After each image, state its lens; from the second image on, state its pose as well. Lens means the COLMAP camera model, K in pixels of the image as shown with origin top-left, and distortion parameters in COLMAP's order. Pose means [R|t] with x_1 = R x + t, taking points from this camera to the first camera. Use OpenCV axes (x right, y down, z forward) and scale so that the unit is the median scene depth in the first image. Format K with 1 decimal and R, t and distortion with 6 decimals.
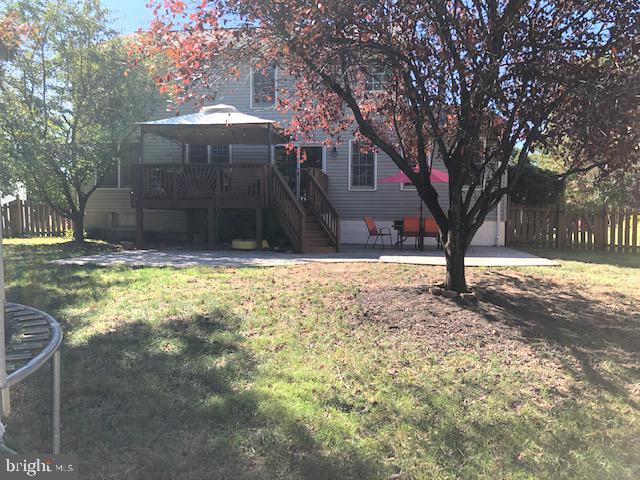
lens RADIAL K [[523.6, 0, 326.7], [0, 523.6, 239.7], [0, 0, 1]] dist [0.031894, -0.001181]
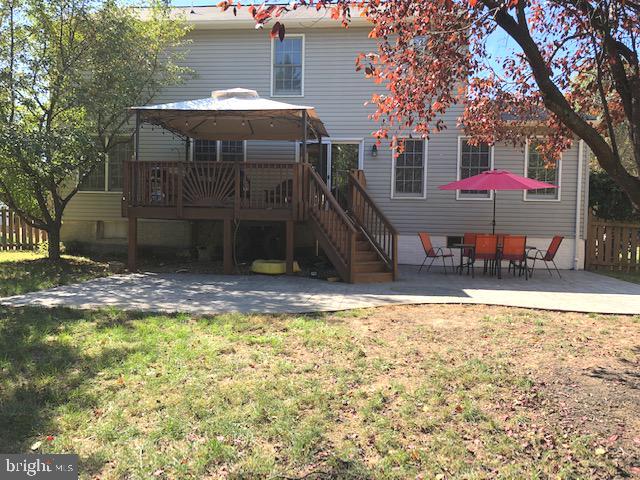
lens RADIAL K [[521.9, 0, 320.0], [0, 521.9, 240.0], [0, 0, 1]] dist [0.037736, -0.011703]
pose [[0.999790, 0.013115, 0.015716, -0.087524], [-0.012970, 0.999872, -0.009341, -0.022526], [-0.015837, 0.009135, 0.999833, 0.211228]]
